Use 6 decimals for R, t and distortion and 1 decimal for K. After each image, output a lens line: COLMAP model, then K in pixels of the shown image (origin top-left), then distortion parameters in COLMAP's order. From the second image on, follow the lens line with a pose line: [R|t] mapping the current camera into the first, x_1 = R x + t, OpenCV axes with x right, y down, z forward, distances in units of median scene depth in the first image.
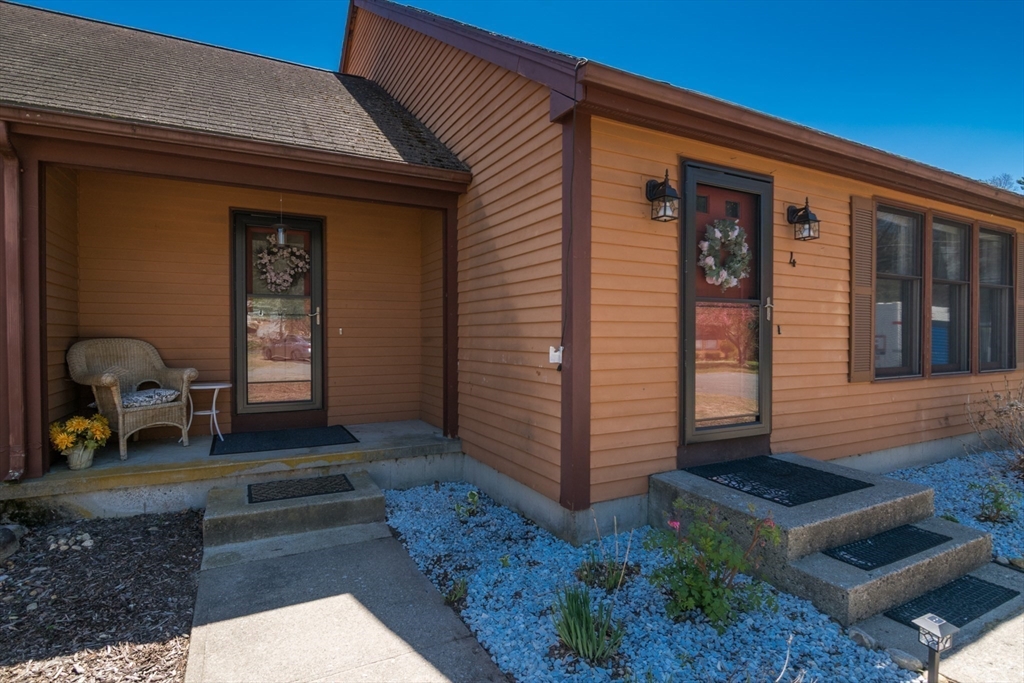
lens RADIAL K [[497.6, 0, 518.3], [0, 497.6, 347.1], [0, 0, 1]] dist [-0.005502, -0.006667]
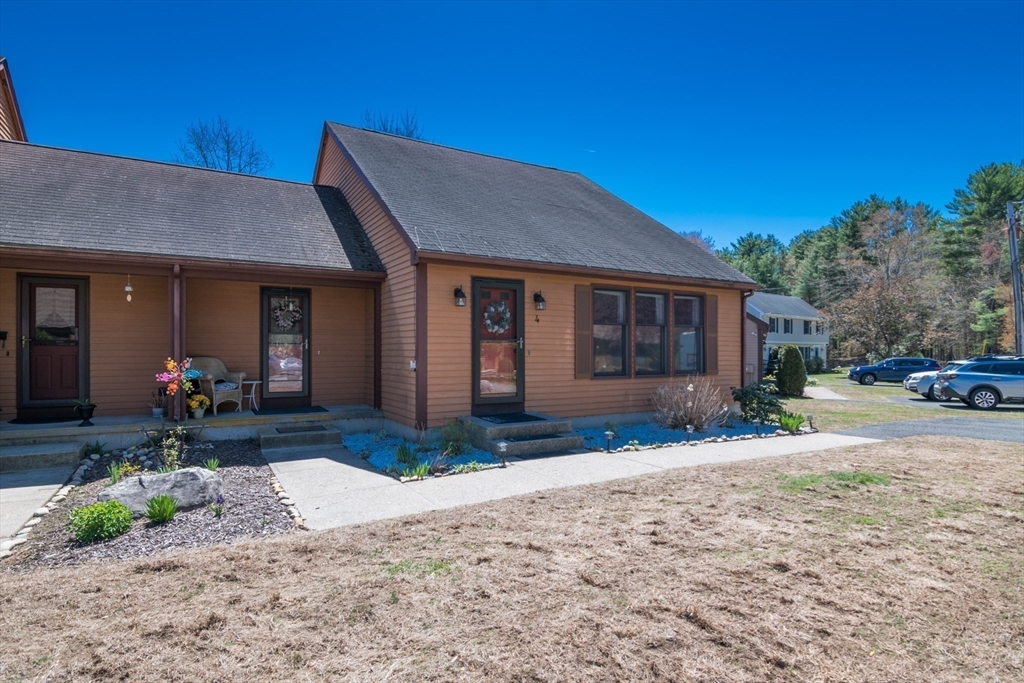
lens RADIAL K [[480.4, 0, 472.4], [0, 480.4, 354.3], [0, 0, 1]] dist [-0.020283, 0.000220]
pose [[0.999859, -0.001471, -0.016712, 0.307303], [0.001161, 0.999828, -0.018527, 0.008640], [0.016736, 0.018505, 0.999689, -0.983035]]
